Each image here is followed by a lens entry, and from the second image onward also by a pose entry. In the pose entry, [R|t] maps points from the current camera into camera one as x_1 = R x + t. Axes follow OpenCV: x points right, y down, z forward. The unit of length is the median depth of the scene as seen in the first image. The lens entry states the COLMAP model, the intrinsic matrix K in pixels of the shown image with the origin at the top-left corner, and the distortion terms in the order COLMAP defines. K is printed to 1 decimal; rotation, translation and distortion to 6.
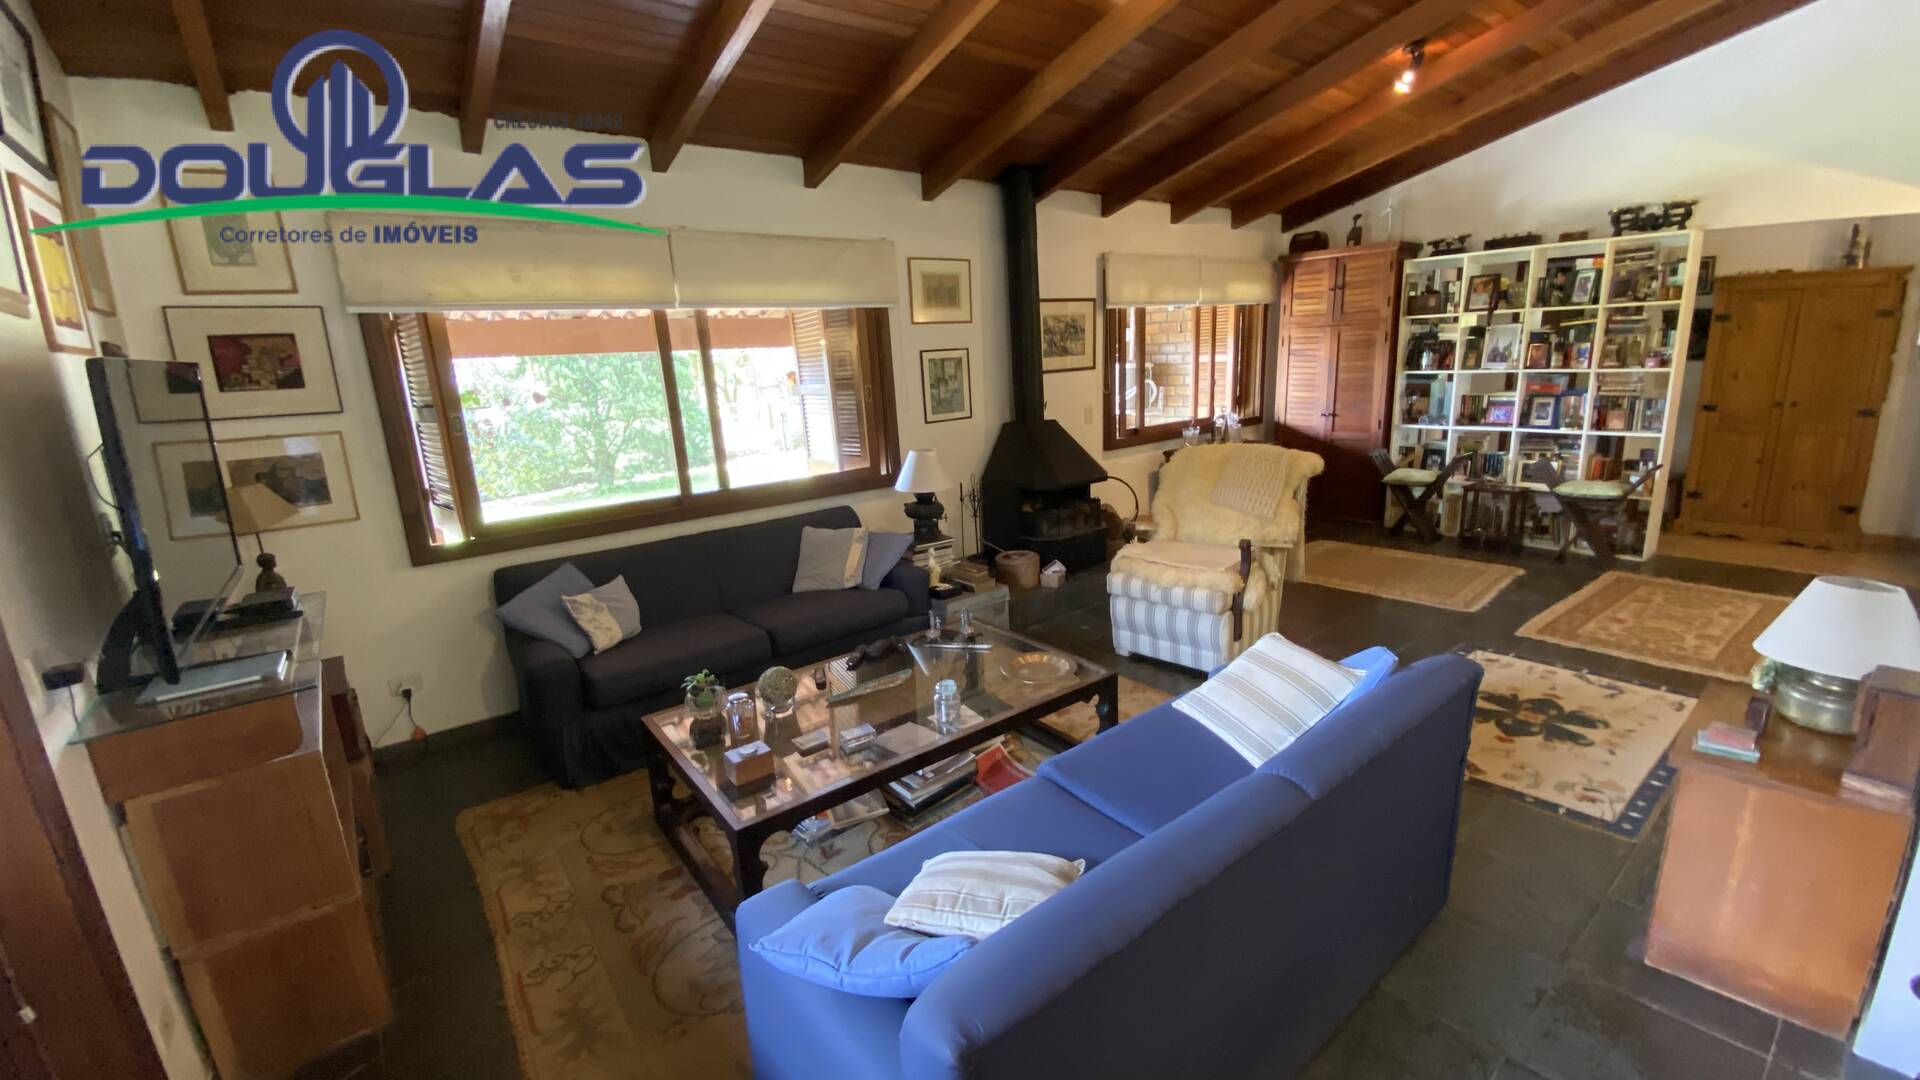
lens RADIAL K [[776.5, 0, 941.4], [0, 776.5, 547.2], [0, 0, 1]] dist [0.001084, -0.015037]
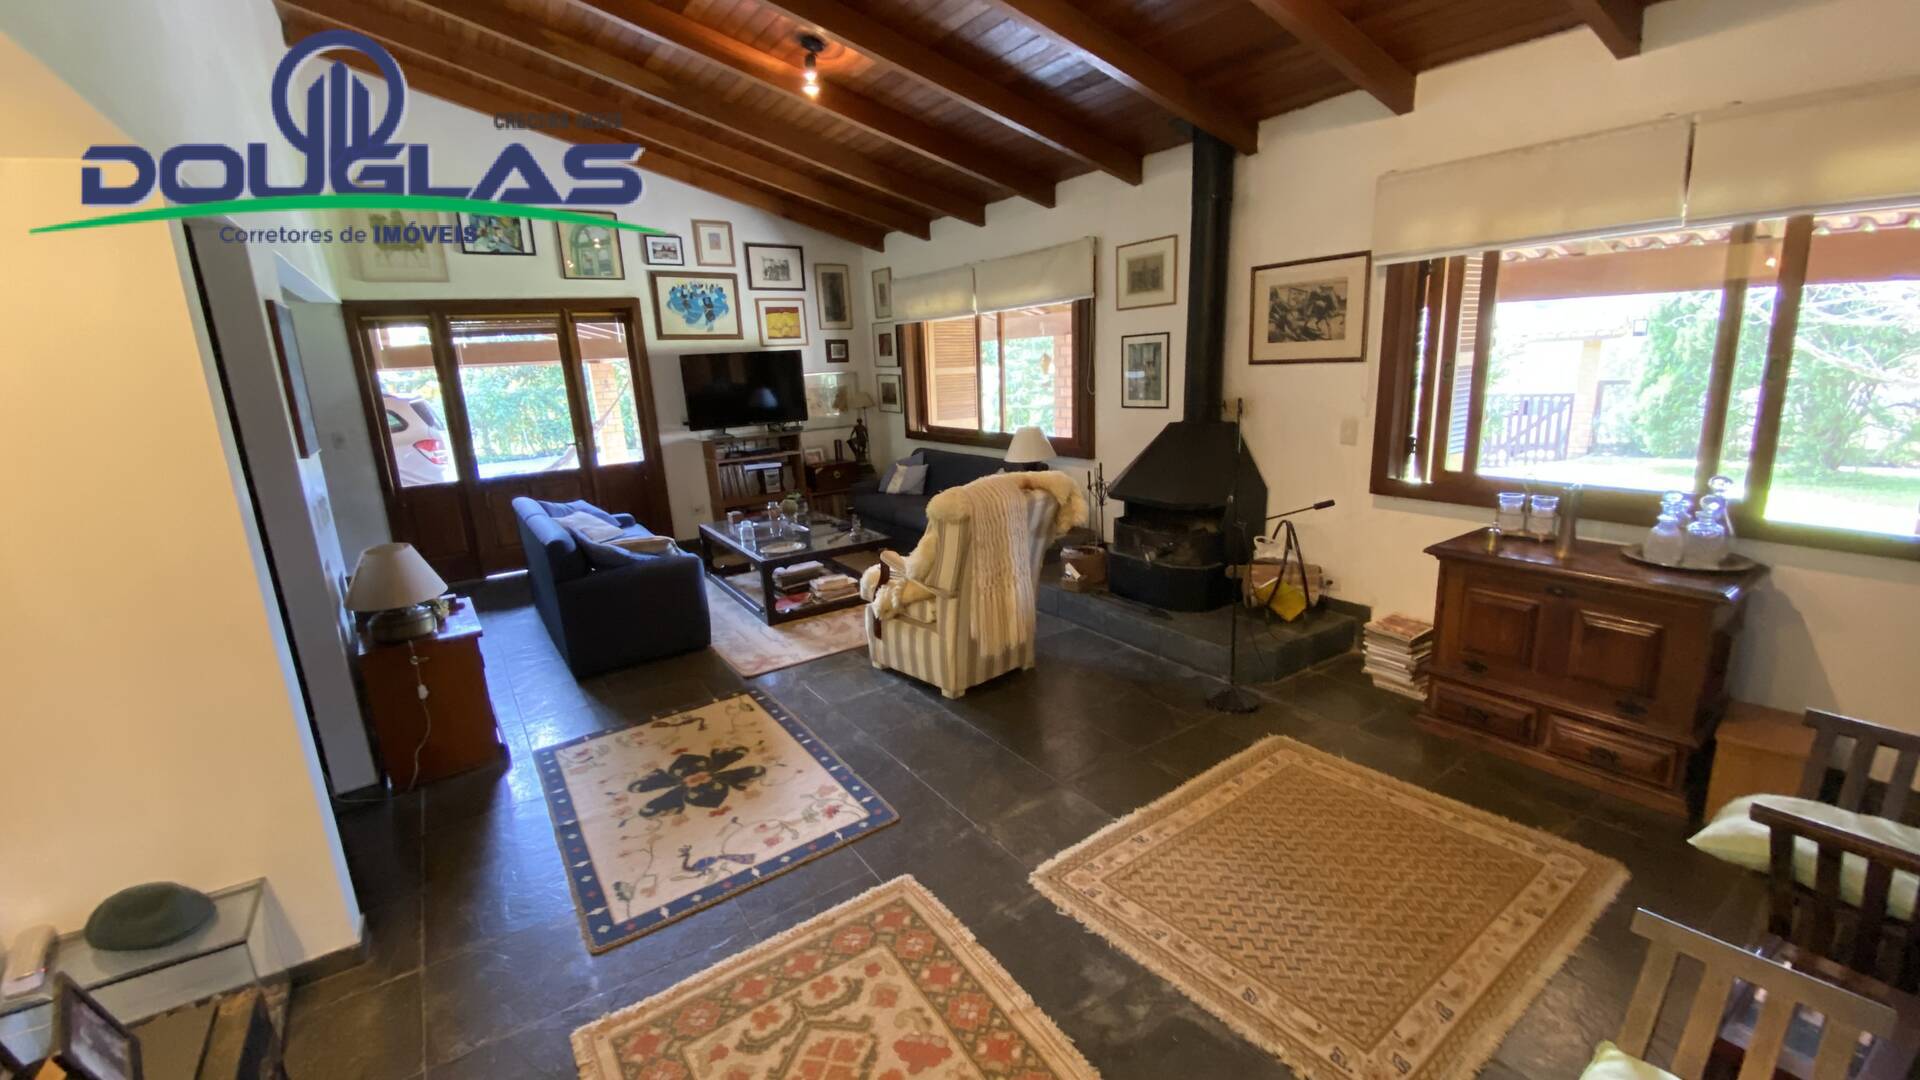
lens RADIAL K [[789.2, 0, 960.0], [0, 789.2, 540.0], [0, 0, 1]] dist [0.048973, -0.045122]
pose [[-0.066002, 0.284548, -0.956387, 1.071521], [-0.190124, 0.937331, 0.291999, -0.266293], [0.979539, 0.201105, -0.007766, 0.854591]]
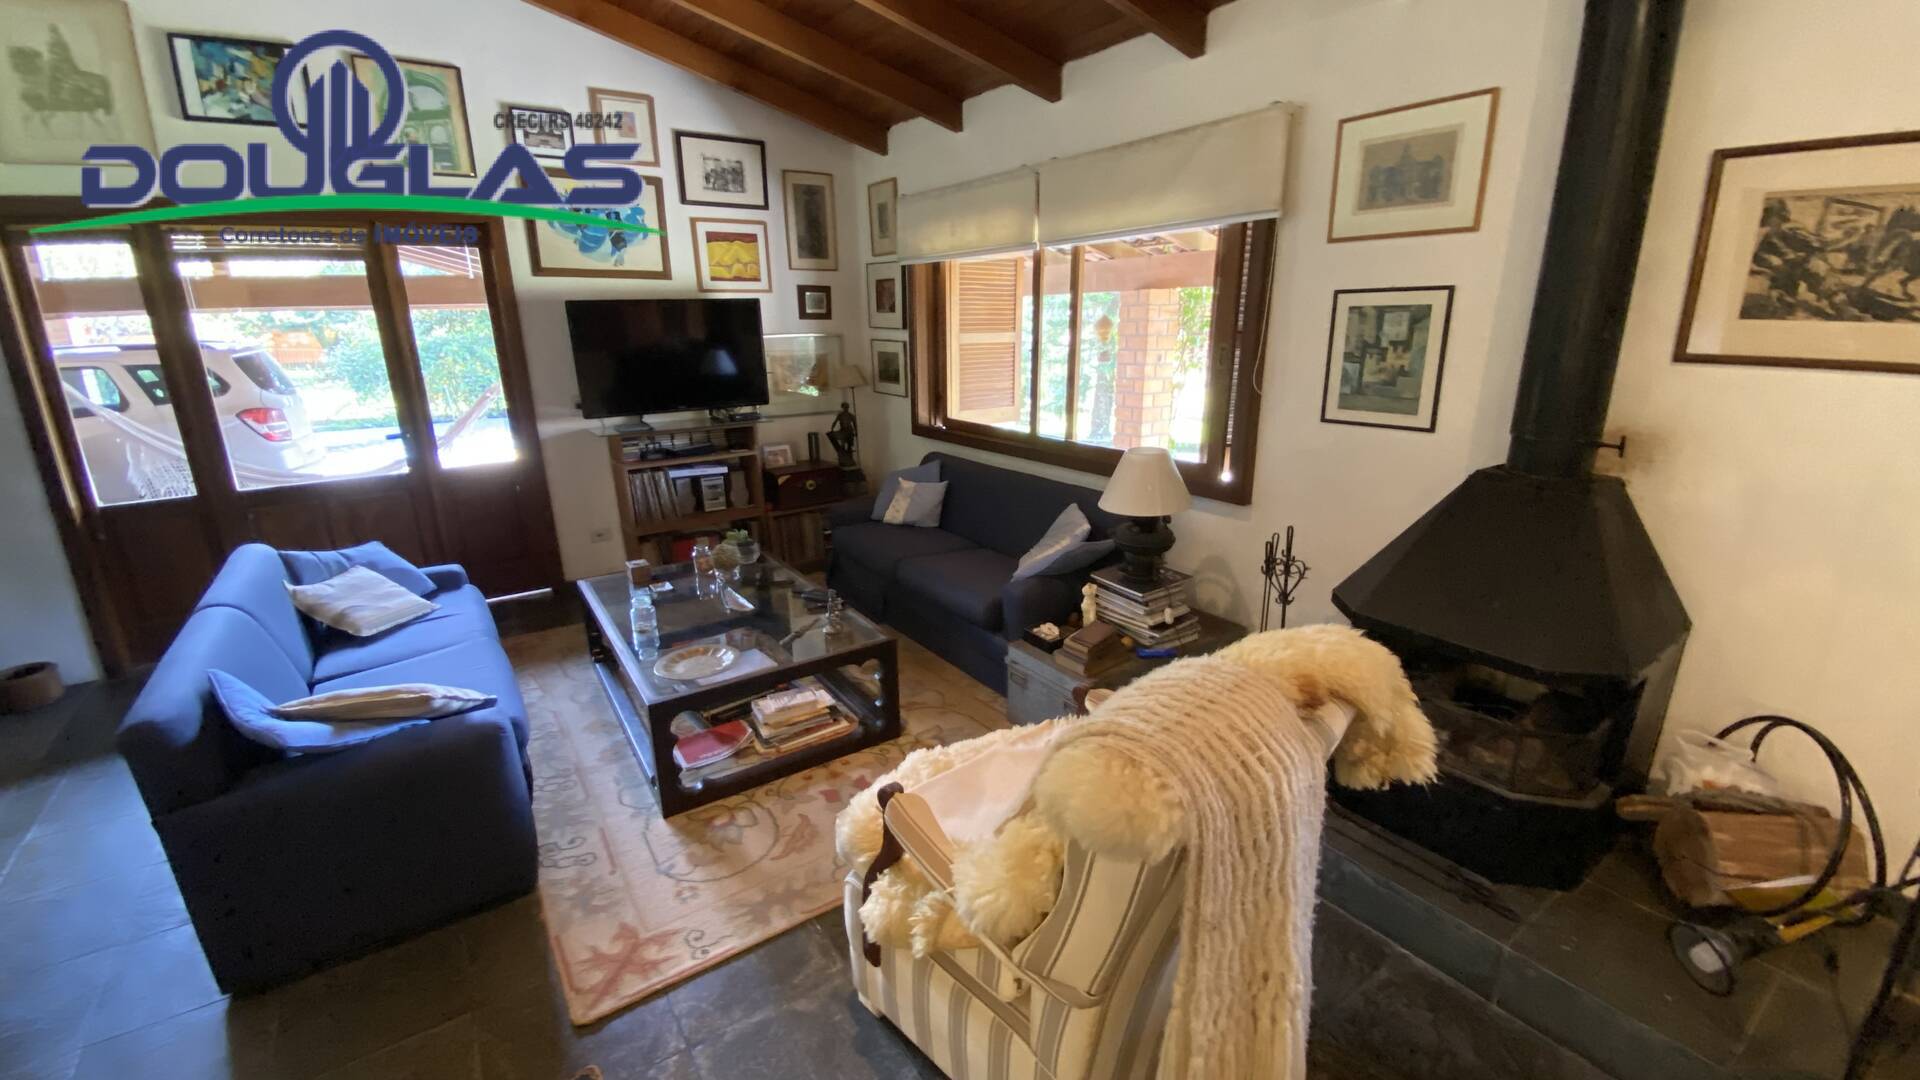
lens RADIAL K [[778.9, 0, 954.5], [0, 778.9, 536.0], [0, 0, 1]] dist [0.029342, -0.026469]
pose [[-0.060221, 0.330722, -0.941805, 0.576601], [-0.221693, 0.915521, 0.335668, -0.220983], [0.973255, 0.229006, 0.018185, 0.767652]]
